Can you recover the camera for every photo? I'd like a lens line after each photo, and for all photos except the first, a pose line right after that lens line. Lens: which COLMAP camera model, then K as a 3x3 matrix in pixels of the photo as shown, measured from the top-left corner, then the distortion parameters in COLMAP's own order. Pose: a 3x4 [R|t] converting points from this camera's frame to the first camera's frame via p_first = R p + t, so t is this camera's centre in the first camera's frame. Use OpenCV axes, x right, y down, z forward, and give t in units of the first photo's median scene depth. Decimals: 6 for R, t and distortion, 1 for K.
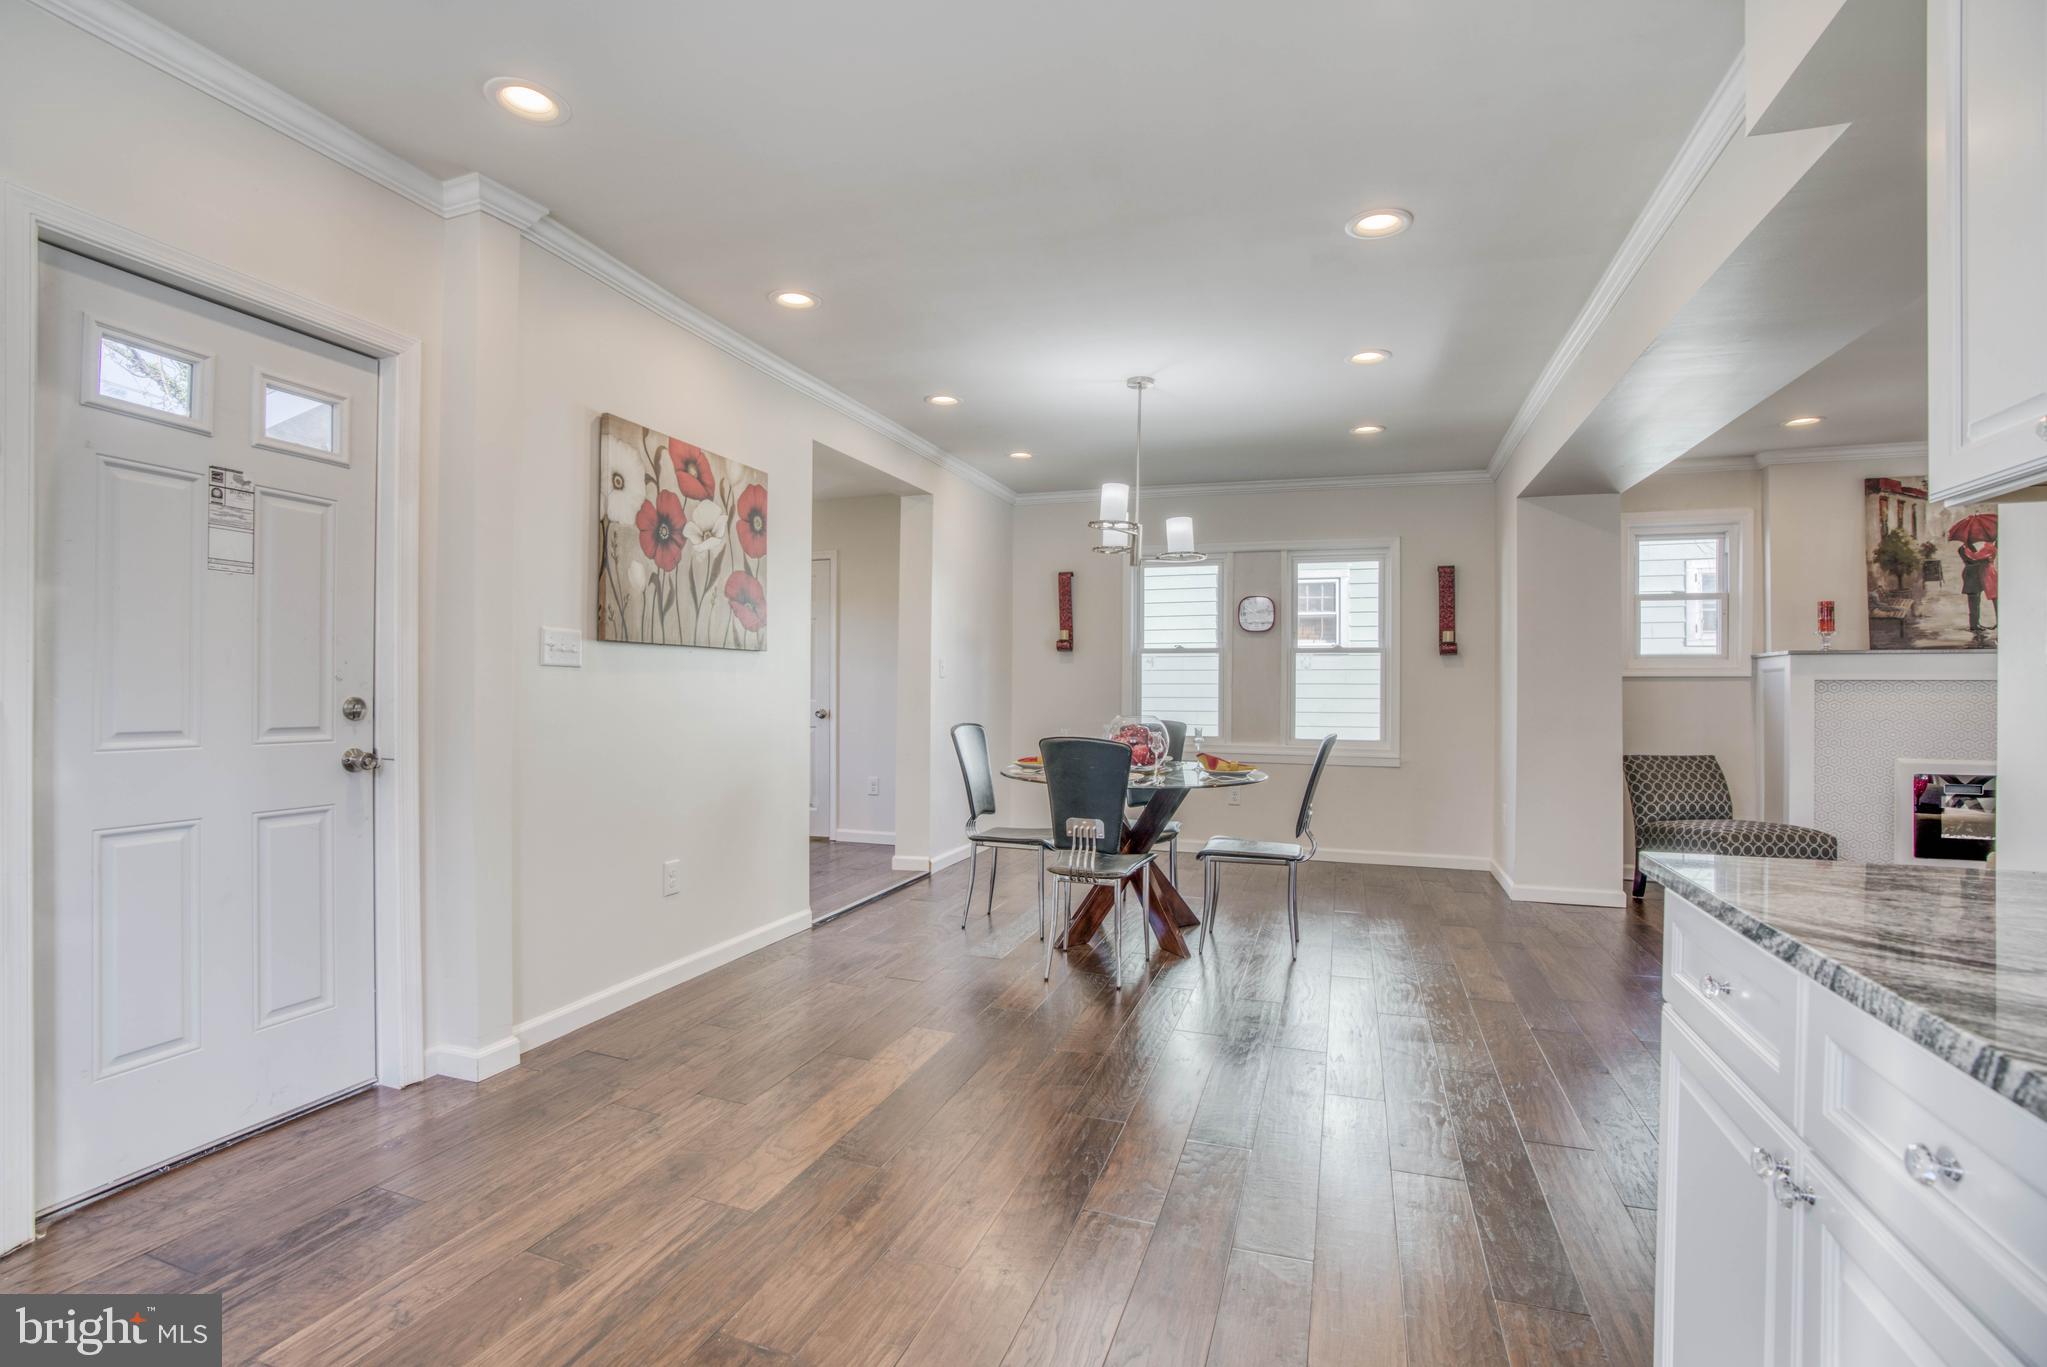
lens RADIAL K [[942.8, 0, 1009.4], [0, 942.8, 687.6], [0, 0, 1]] dist [-0.062187, 0.023961]
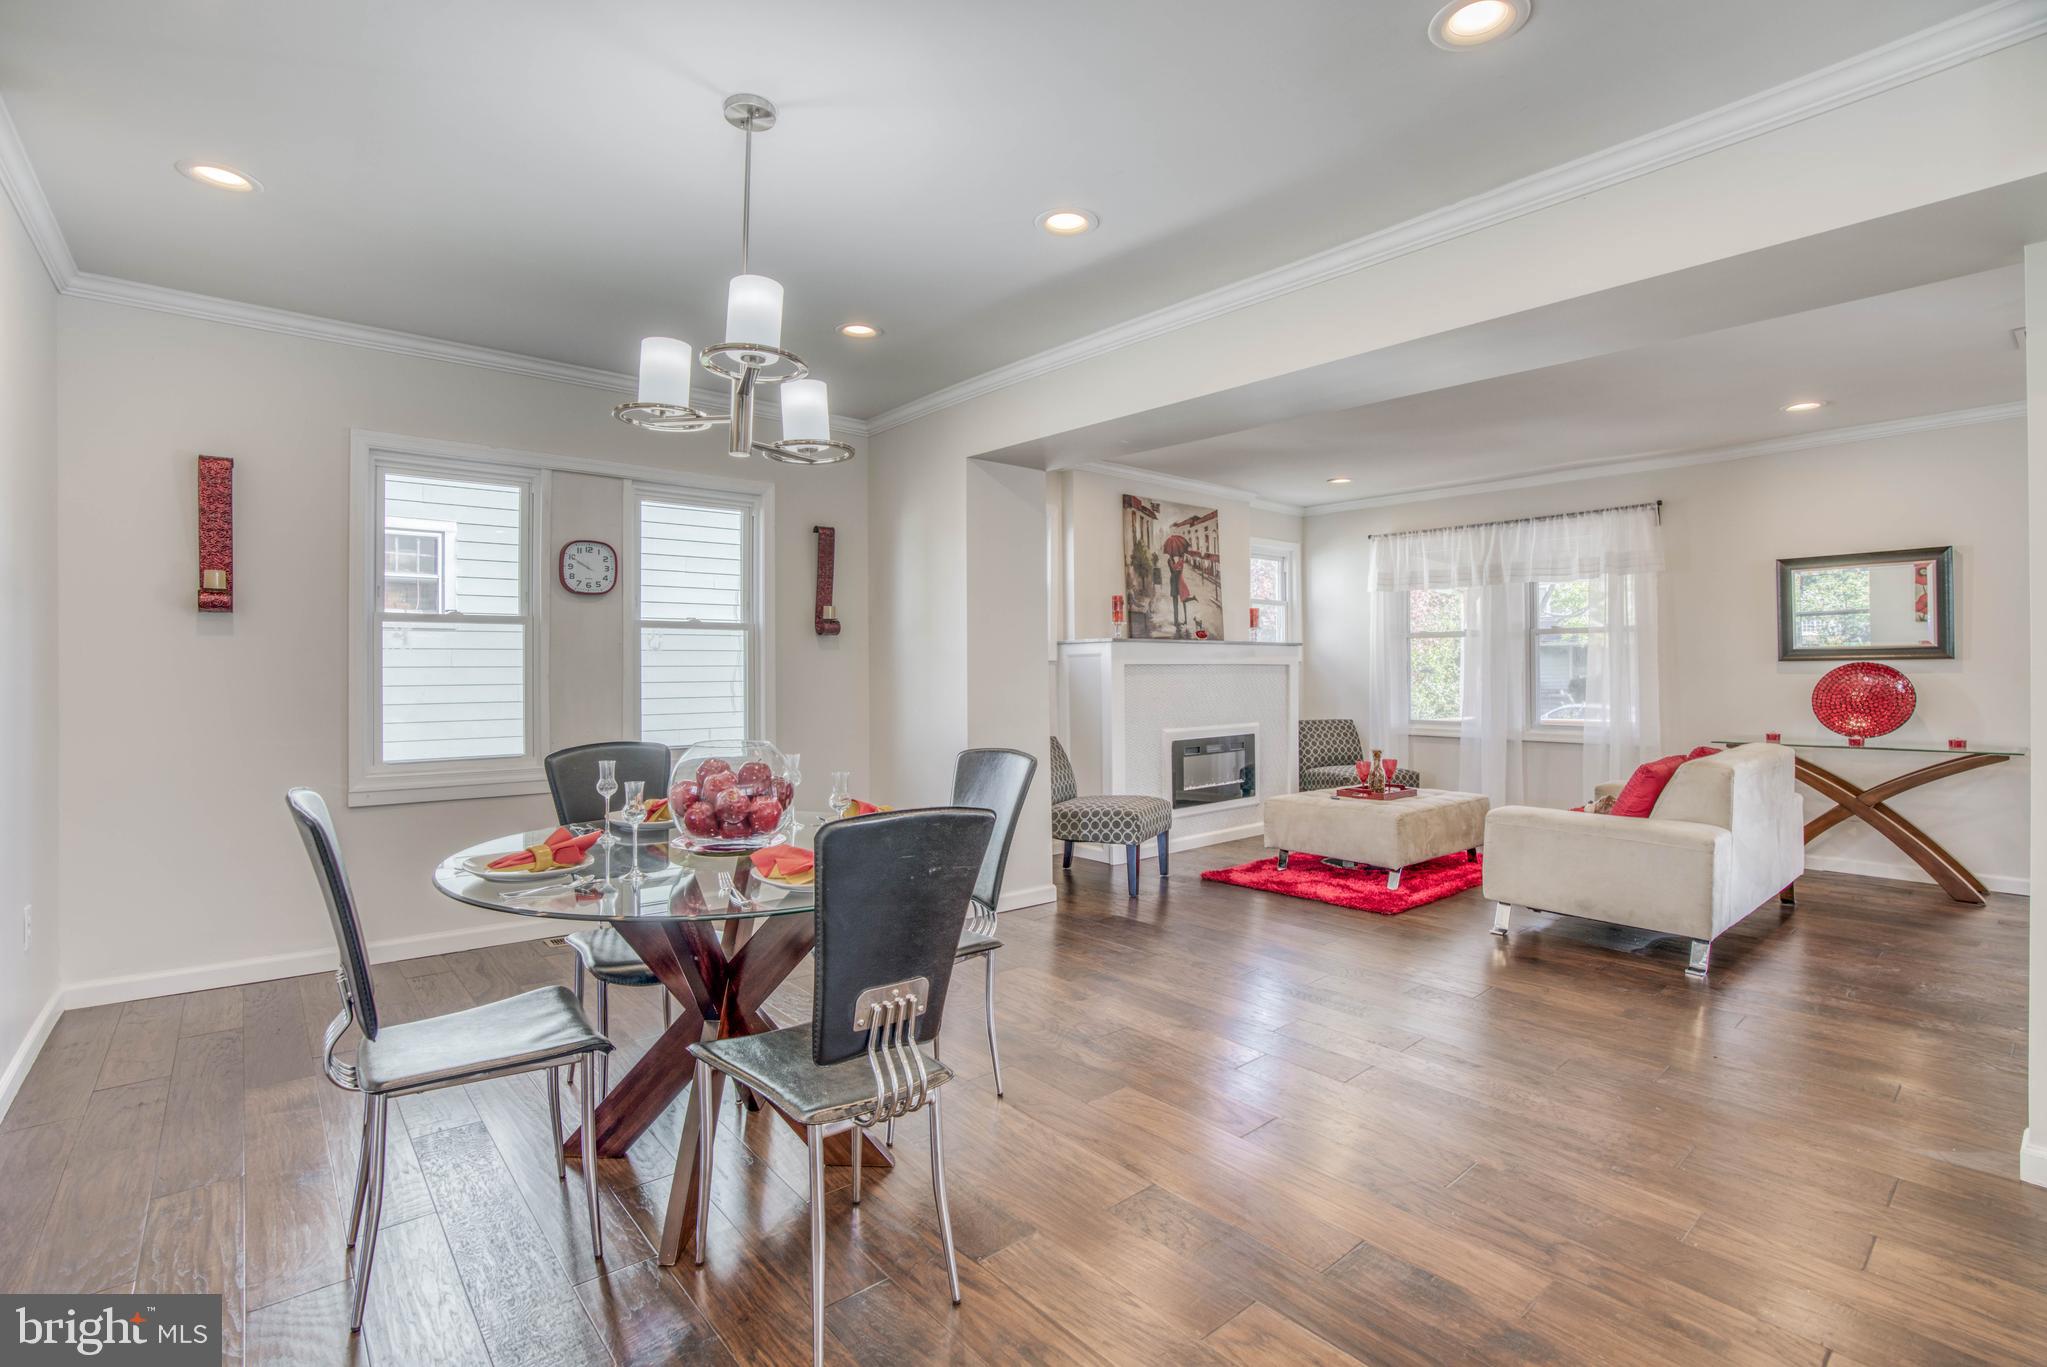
lens RADIAL K [[942.8, 0, 1010.6], [0, 942.8, 671.8], [0, 0, 1]] dist [-0.062187, 0.023961]
pose [[0.504746, -0.011534, 0.863191, -0.259512], [0.006814, 0.999933, 0.009377, -0.013982], [-0.863241, 0.001149, 0.504790, 0.673230]]
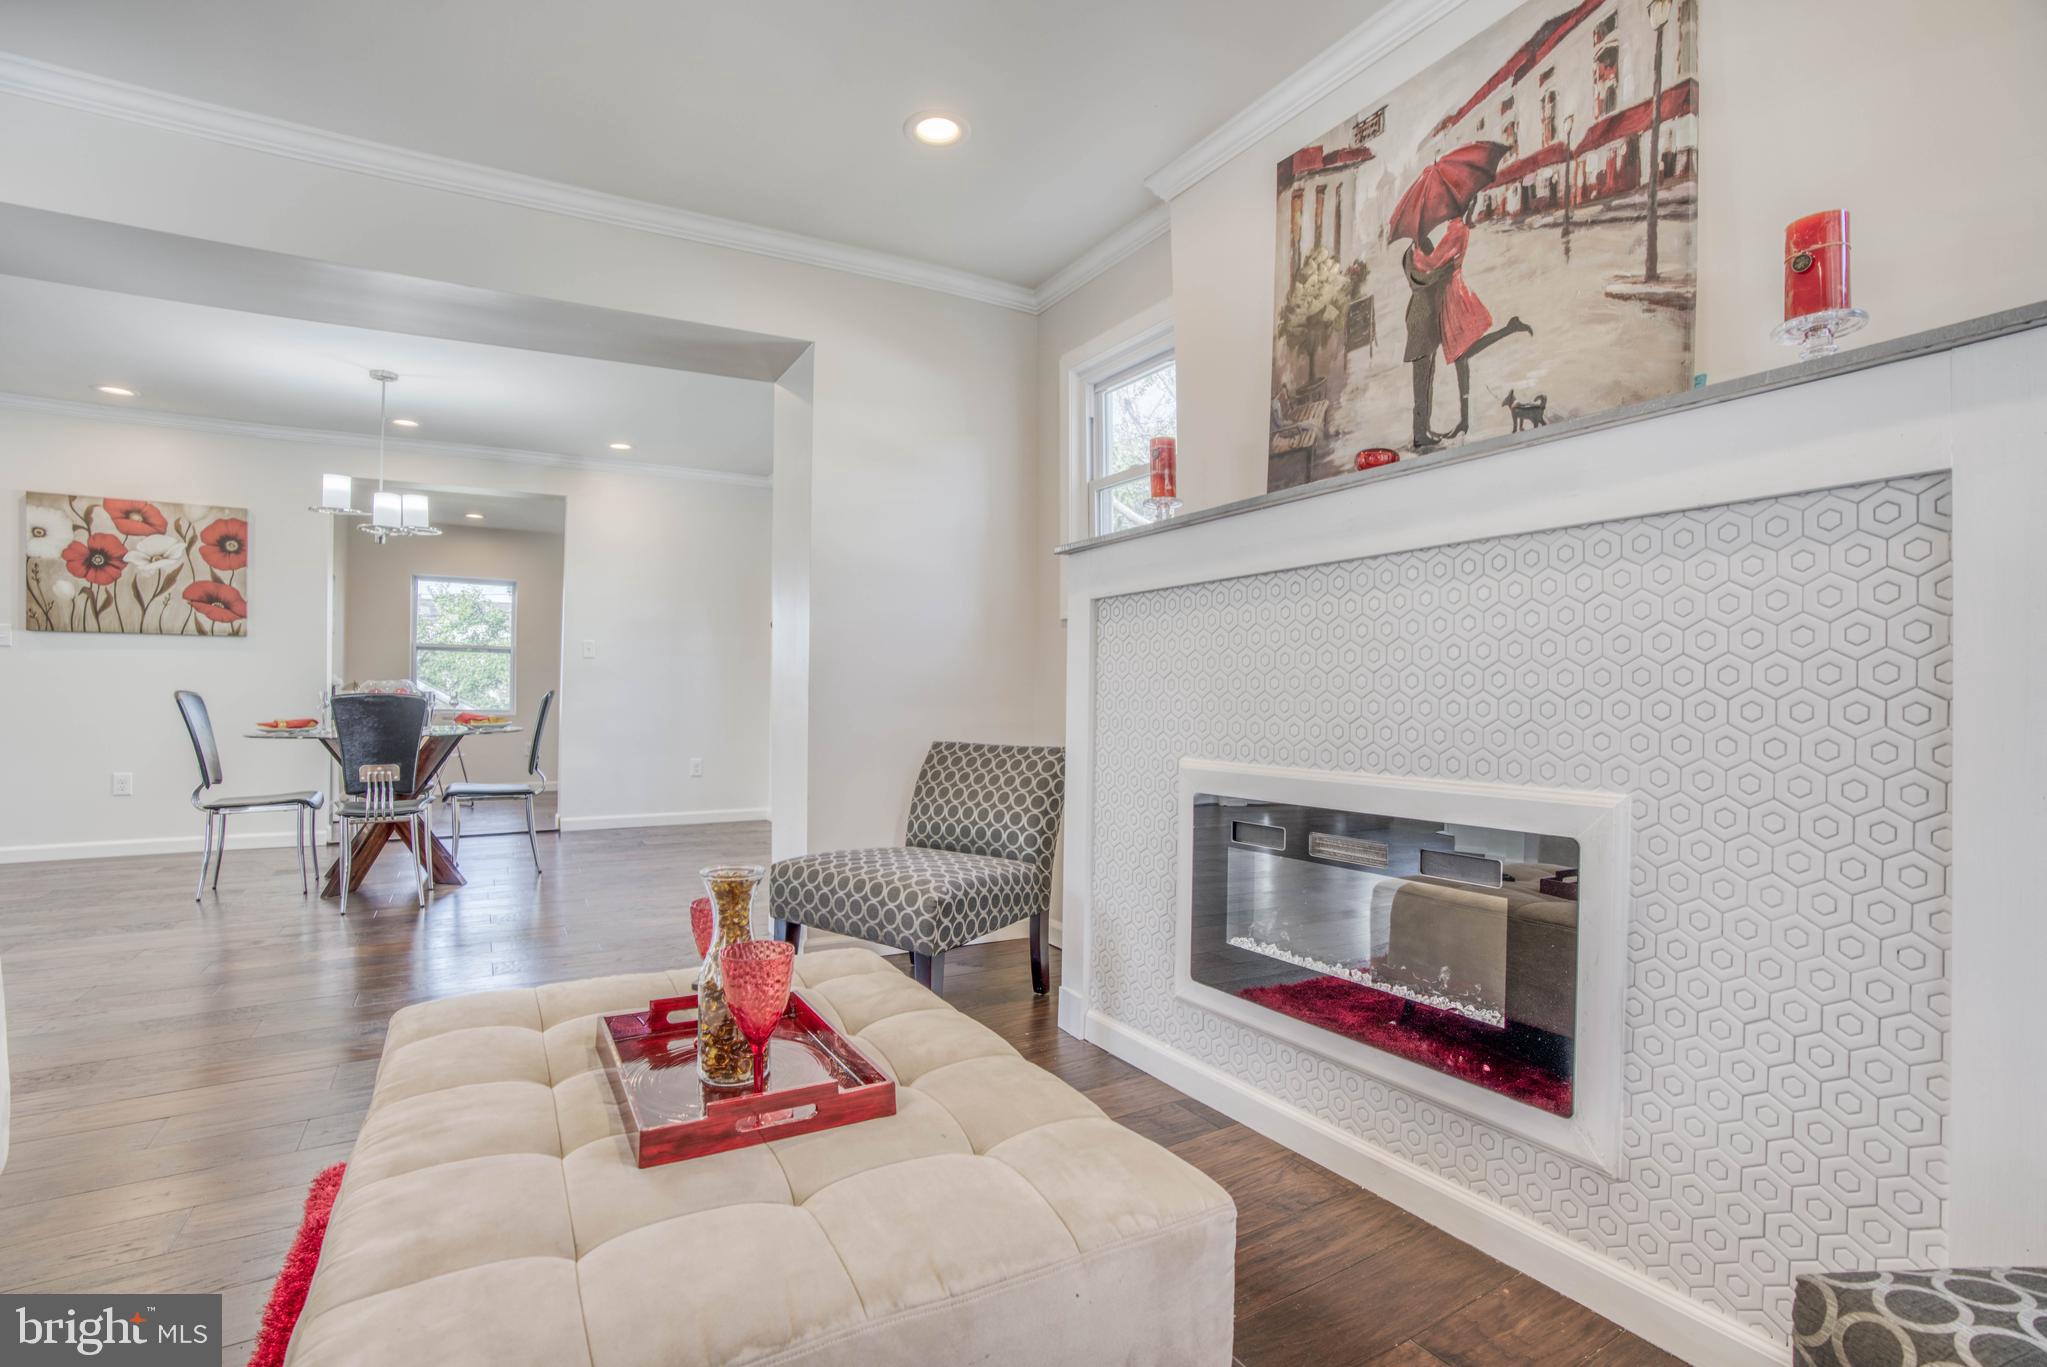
lens RADIAL K [[942.8, 0, 1004.9], [0, 942.8, 697.2], [0, 0, 1]] dist [-0.062187, 0.023961]
pose [[0.759136, -0.004597, -0.650915, 1.516203], [0.002173, 0.999987, -0.004529, 0.061536], [0.650928, 0.002024, 0.759137, 0.725509]]
